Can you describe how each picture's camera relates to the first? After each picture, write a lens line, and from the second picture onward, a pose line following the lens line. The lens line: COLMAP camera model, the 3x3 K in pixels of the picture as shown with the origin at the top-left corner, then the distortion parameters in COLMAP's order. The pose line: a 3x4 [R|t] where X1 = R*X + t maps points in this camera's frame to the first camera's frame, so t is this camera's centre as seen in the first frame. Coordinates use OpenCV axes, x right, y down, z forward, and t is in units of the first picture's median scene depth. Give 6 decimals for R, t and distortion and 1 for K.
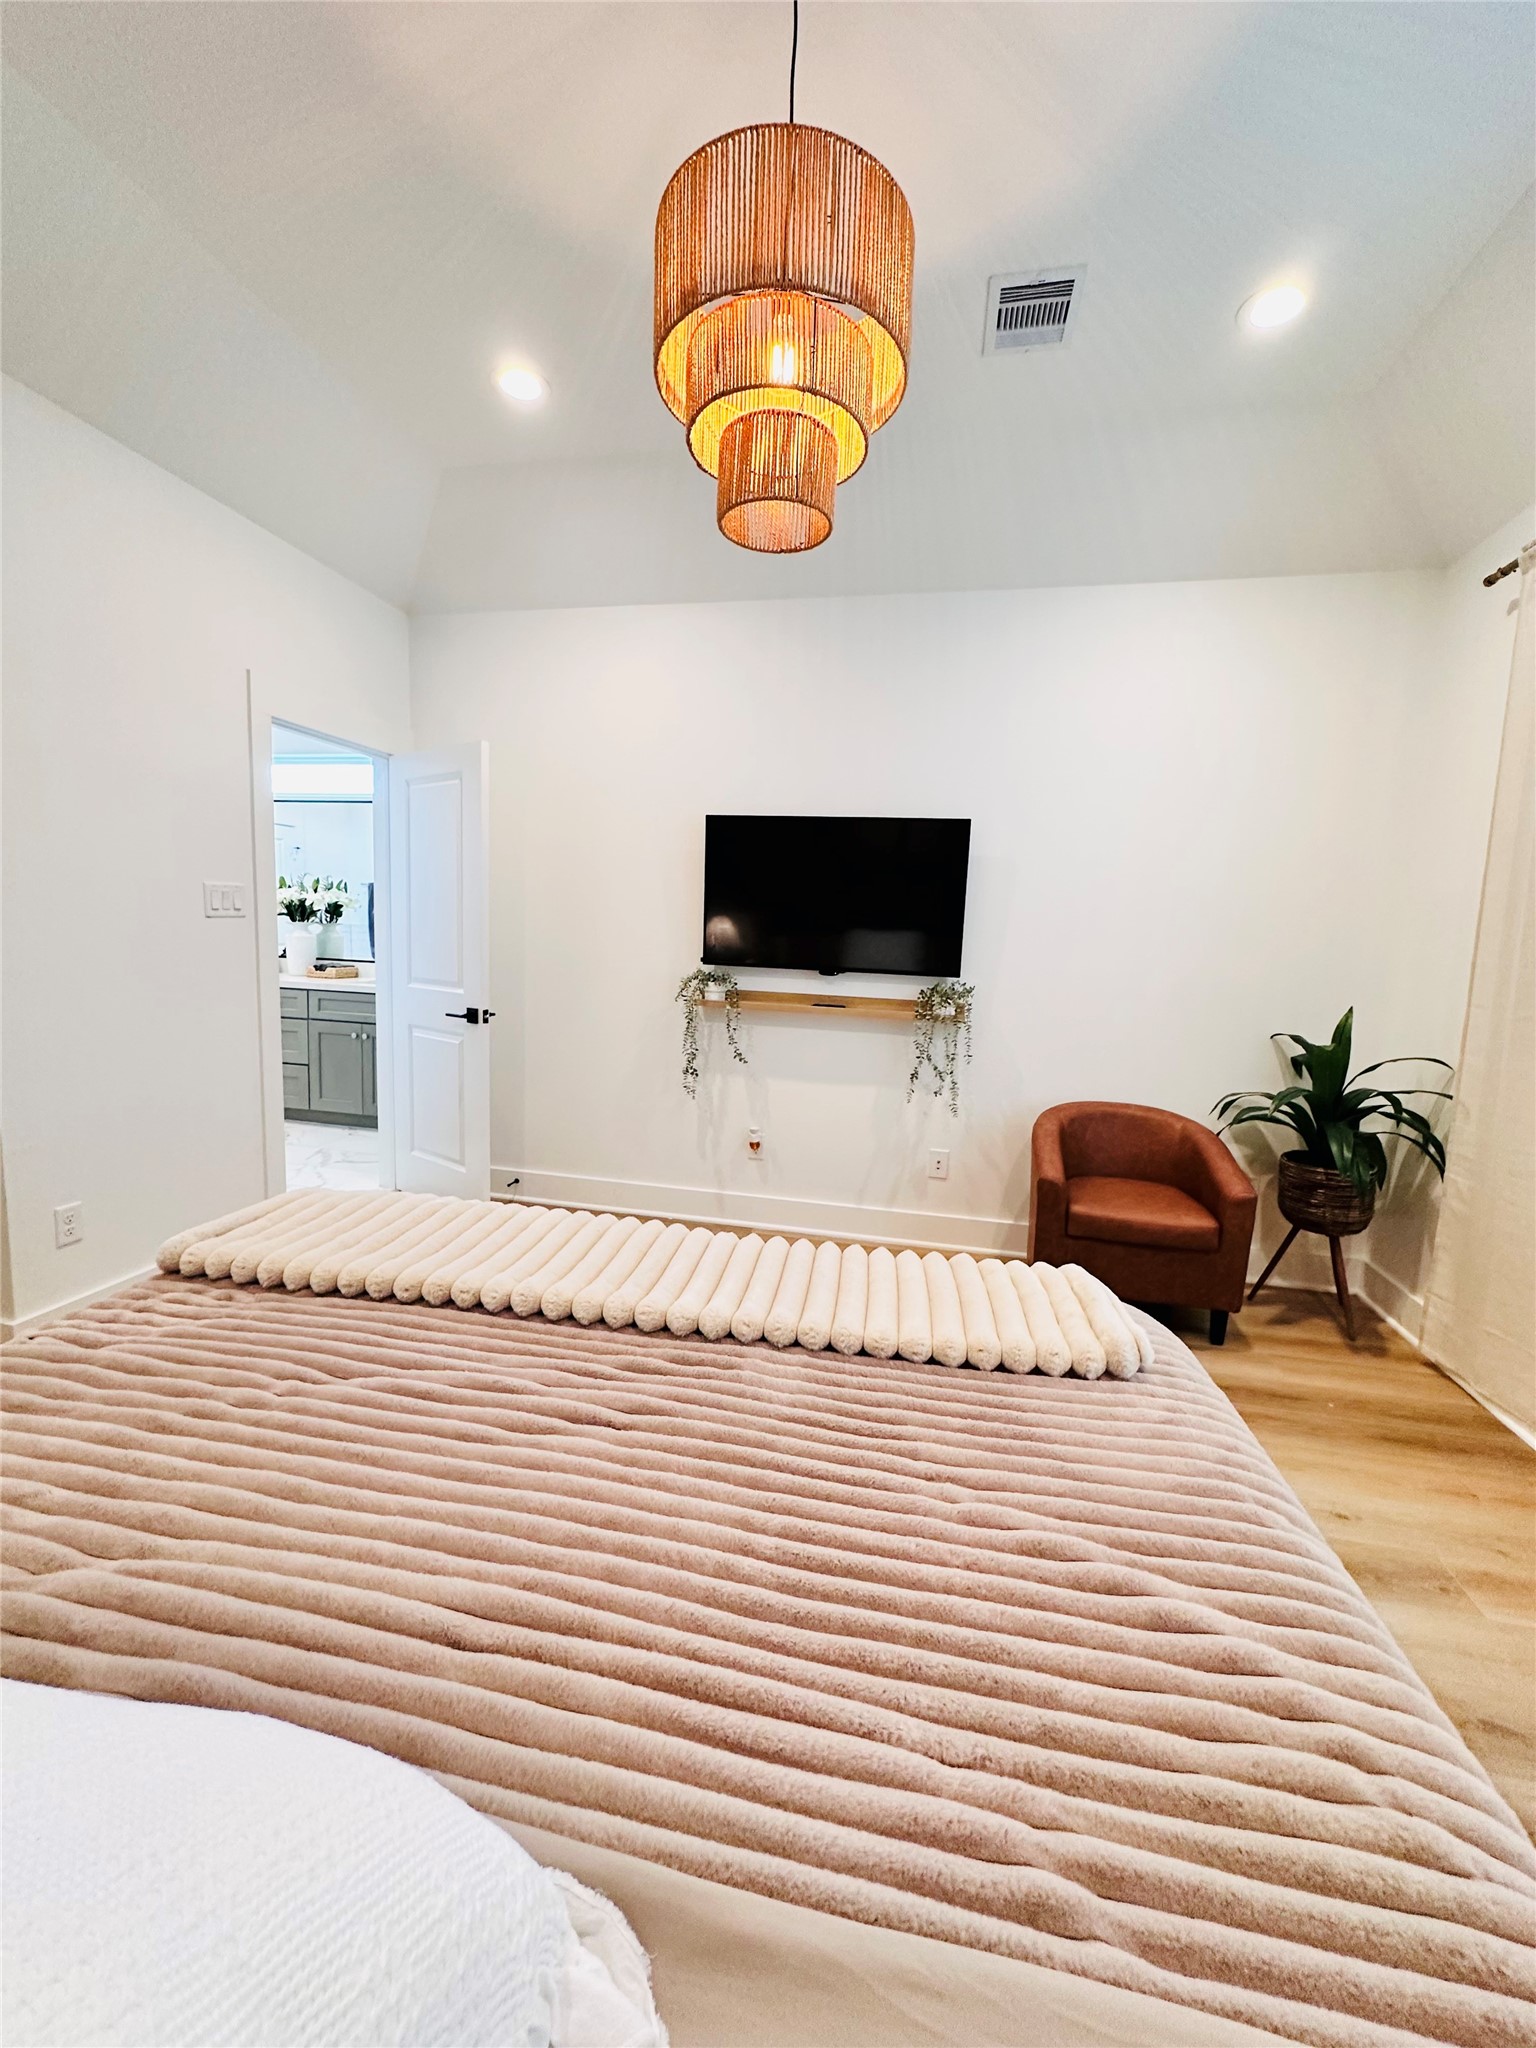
lens RADIAL K [[817.0, 0, 773.8], [0, 817.0, 1024.1], [0, 0, 1]] dist [-0.002314, 0.000913]
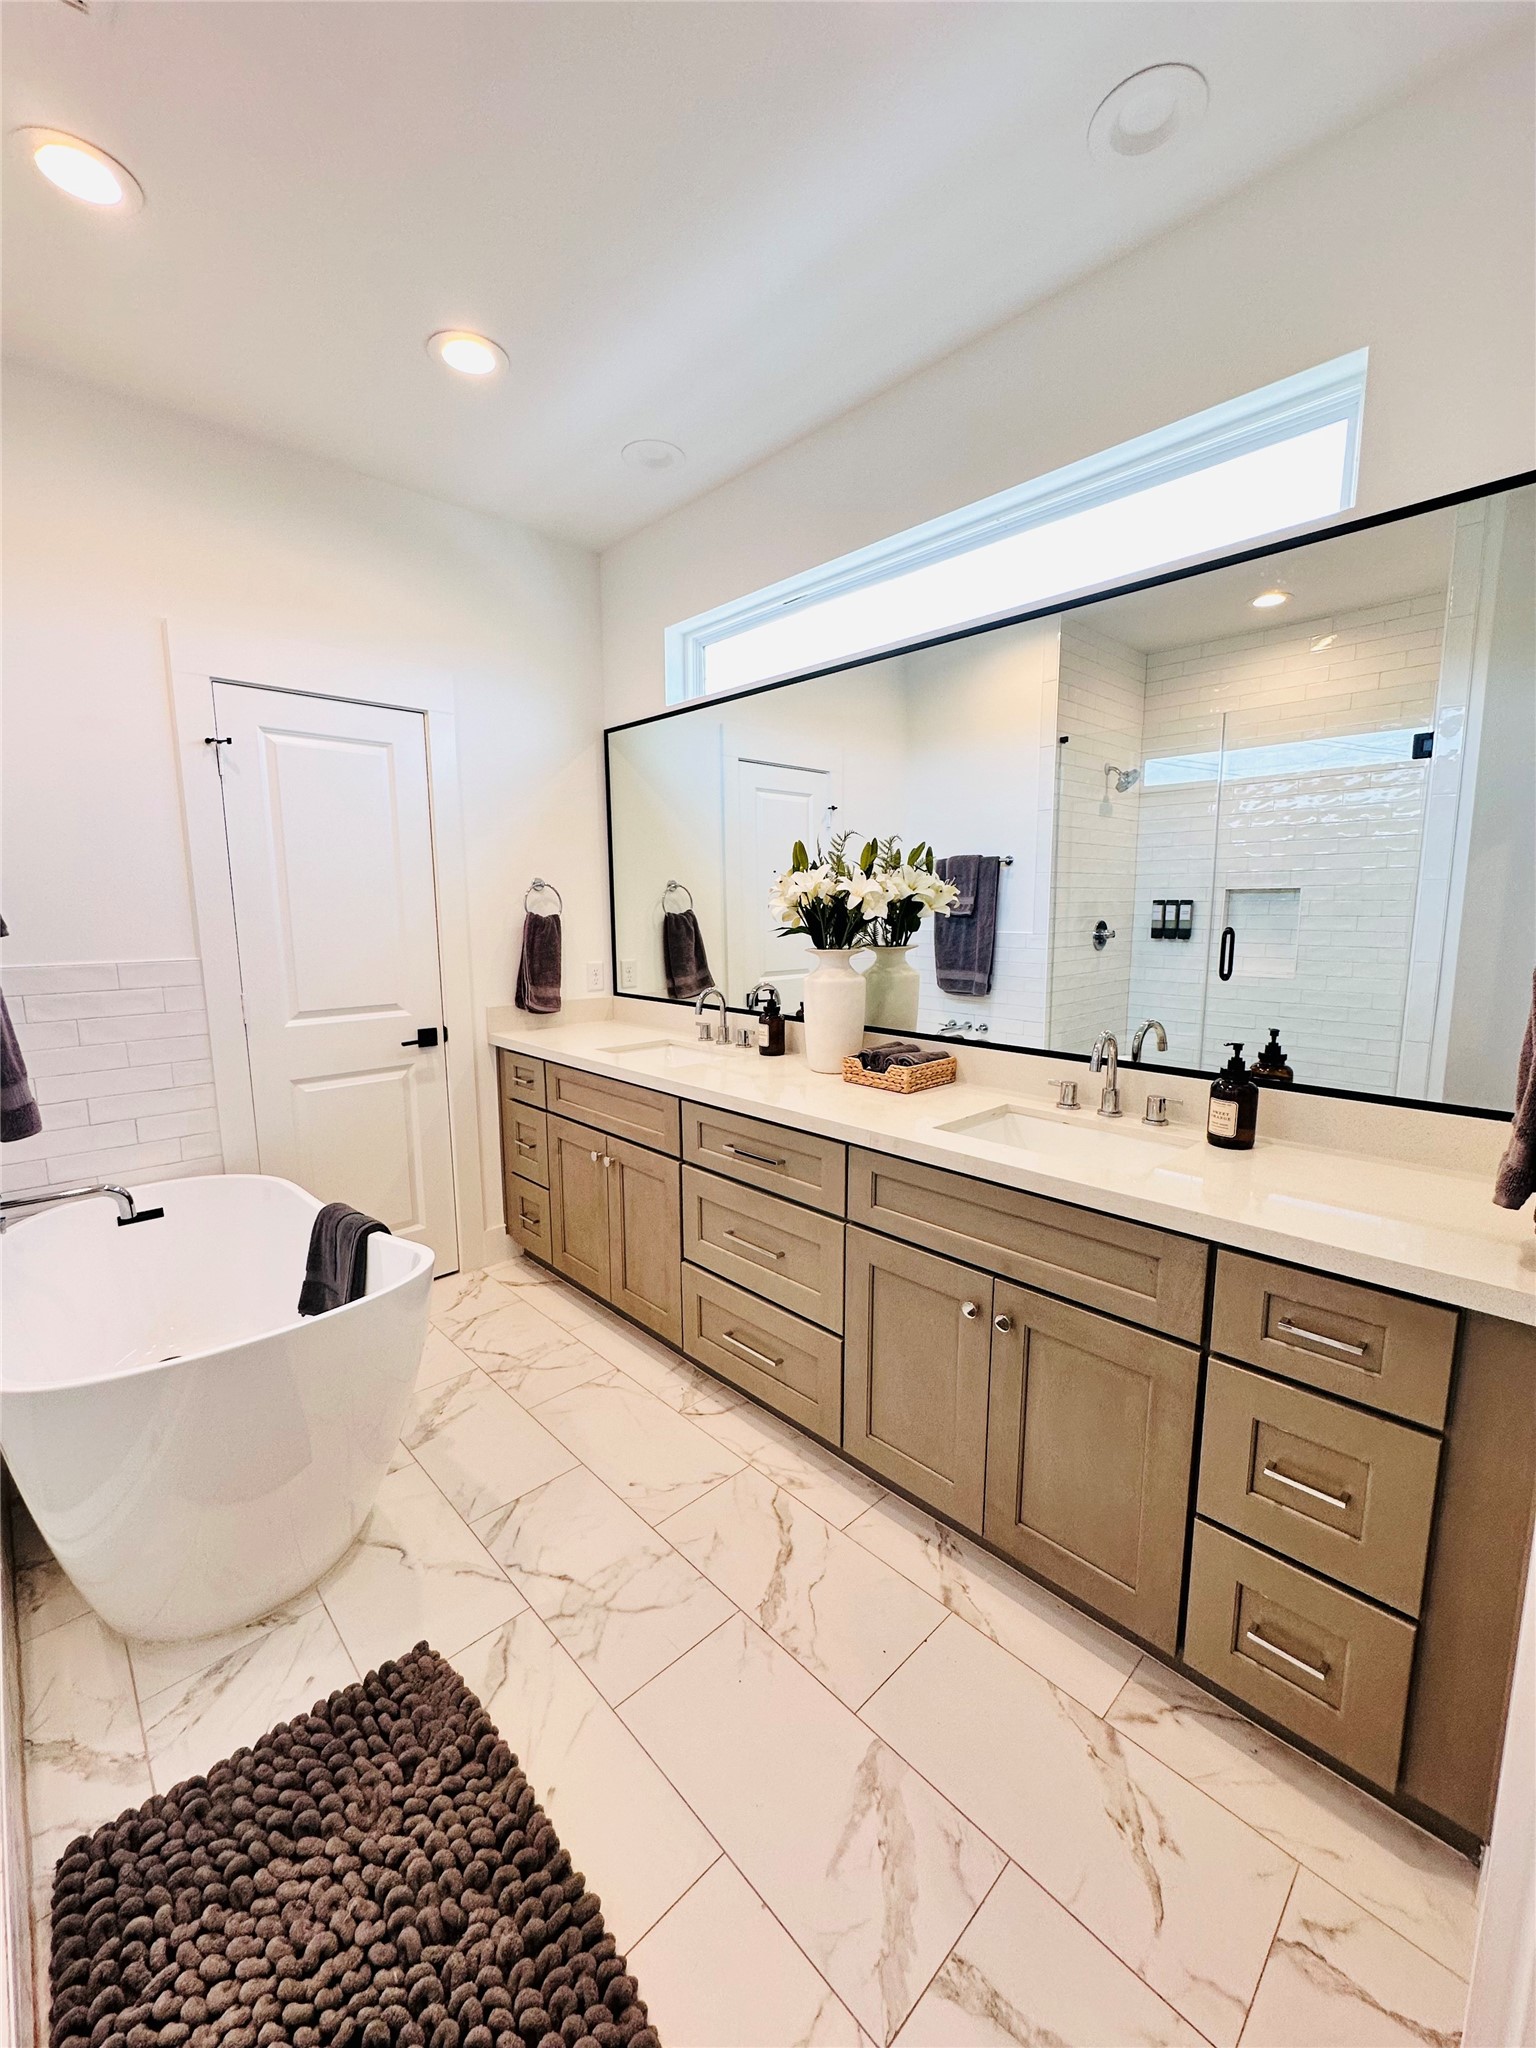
lens RADIAL K [[817.0, 0, 773.8], [0, 817.0, 1024.1], [0, 0, 1]] dist [-0.002314, 0.000913]
pose [[0.827273, 0.037206, -0.560566, -0.363522], [-0.024430, 0.999243, 0.030268, -0.097220], [0.561268, -0.011346, 0.827556, 0.625962]]
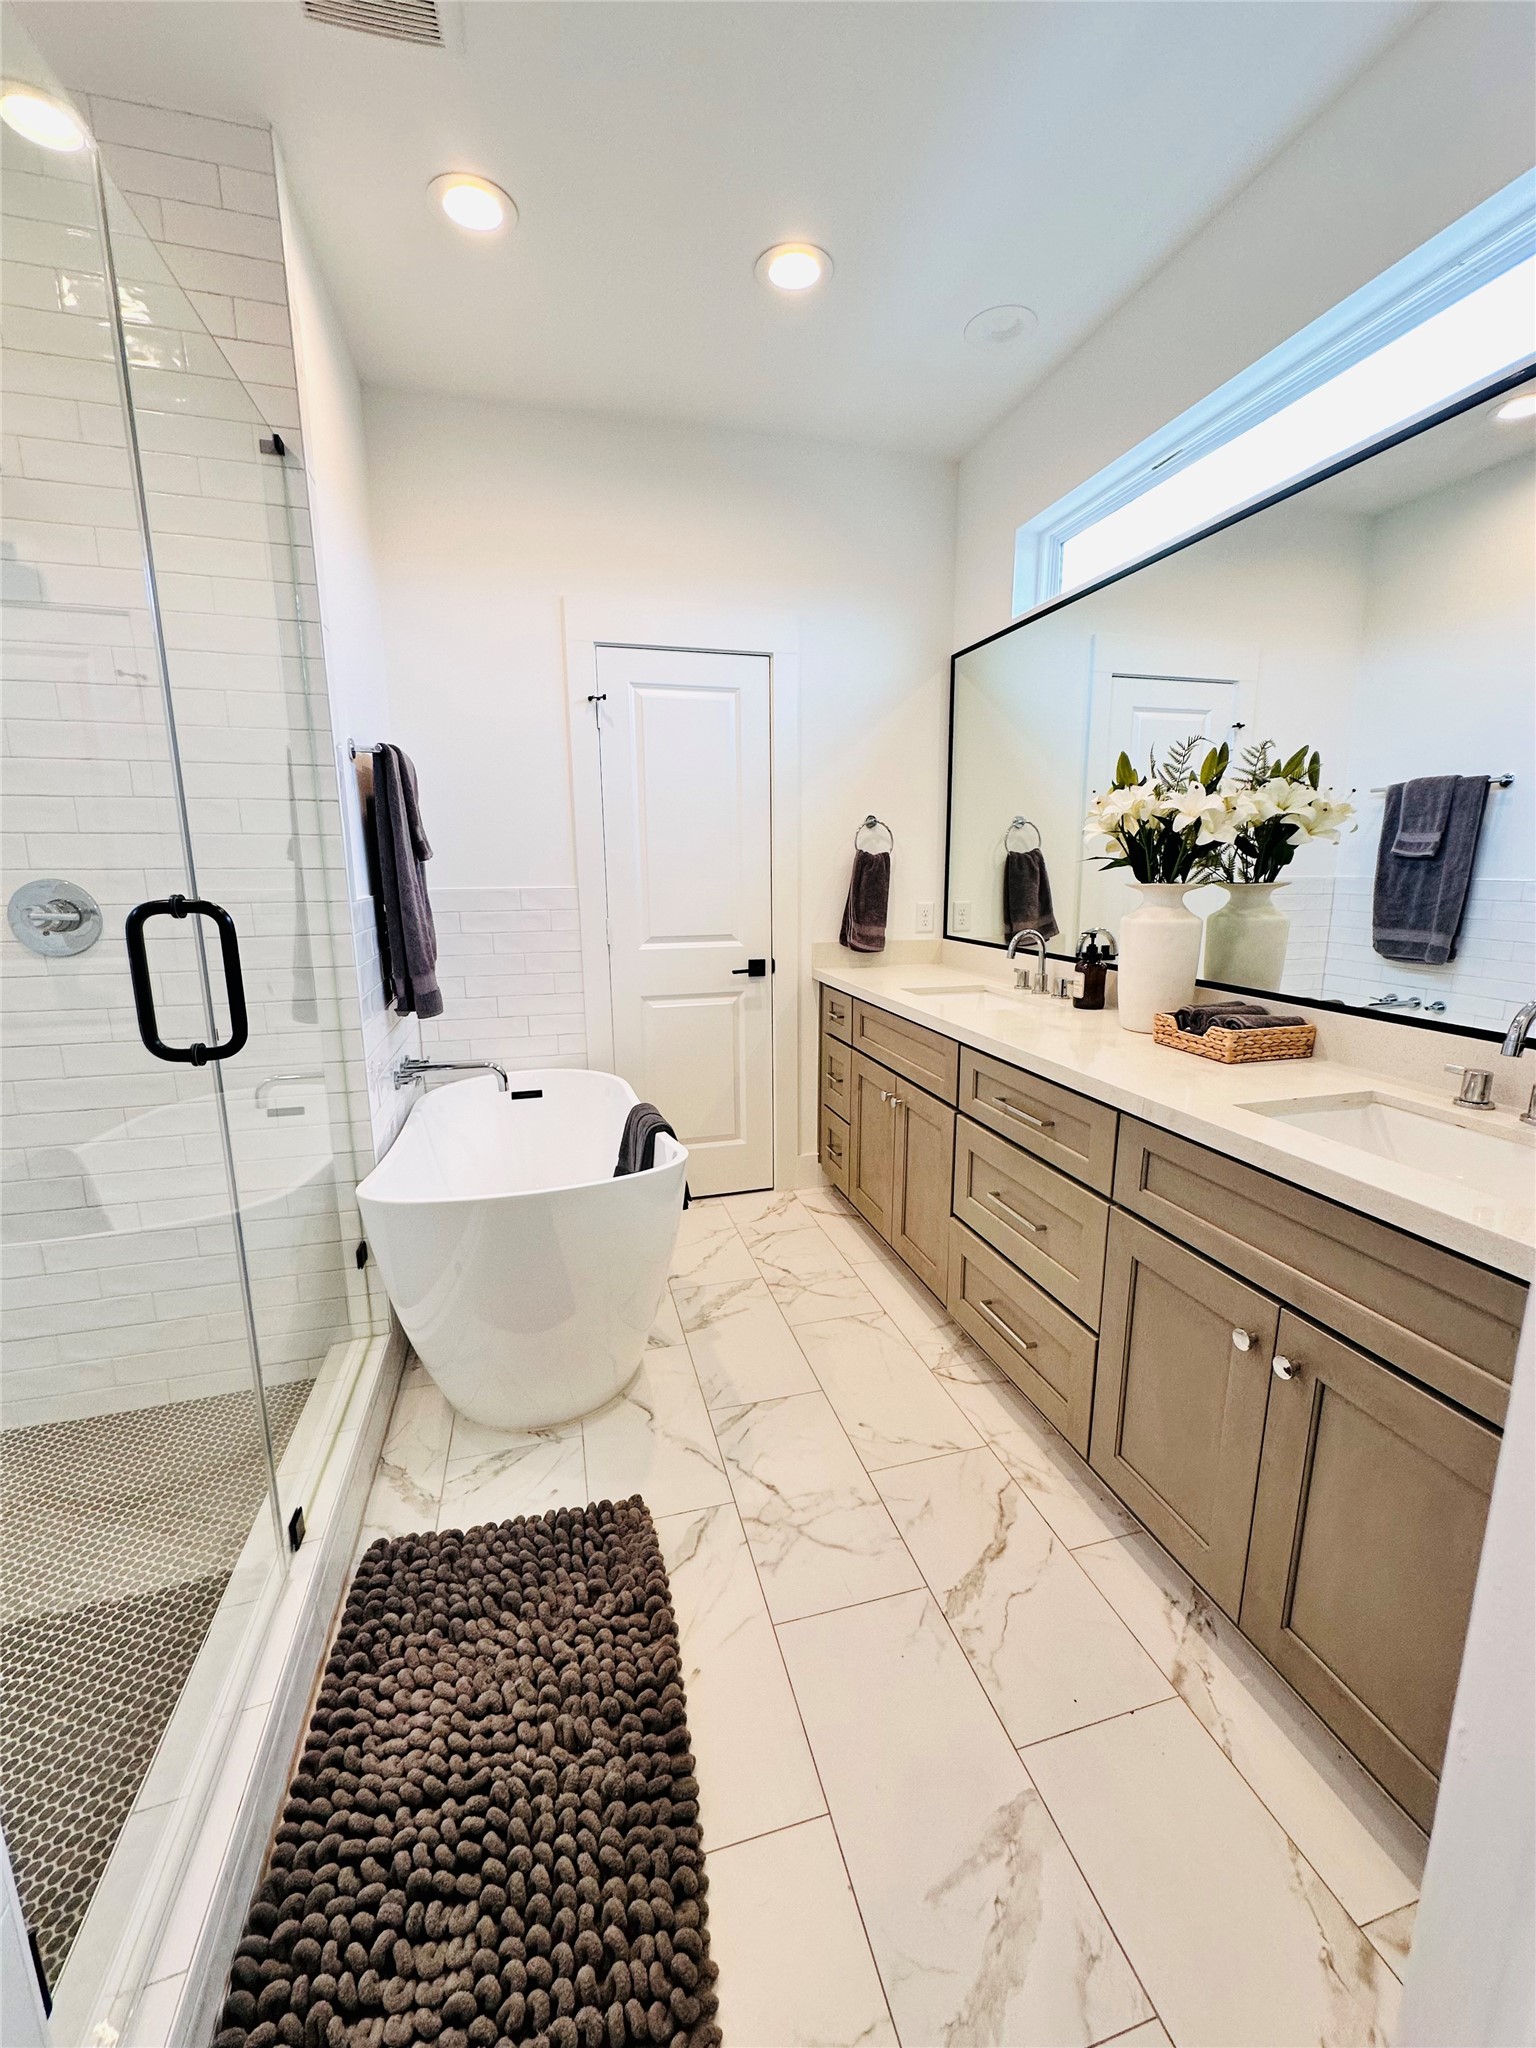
lens RADIAL K [[817.0, 0, 773.8], [0, 817.0, 1024.1], [0, 0, 1]] dist [-0.002314, 0.000913]
pose [[0.464332, 0.127811, -0.876390, -0.338793], [-0.074109, 0.991669, 0.105359, -0.088802], [0.882555, 0.016027, 0.469936, 0.683674]]
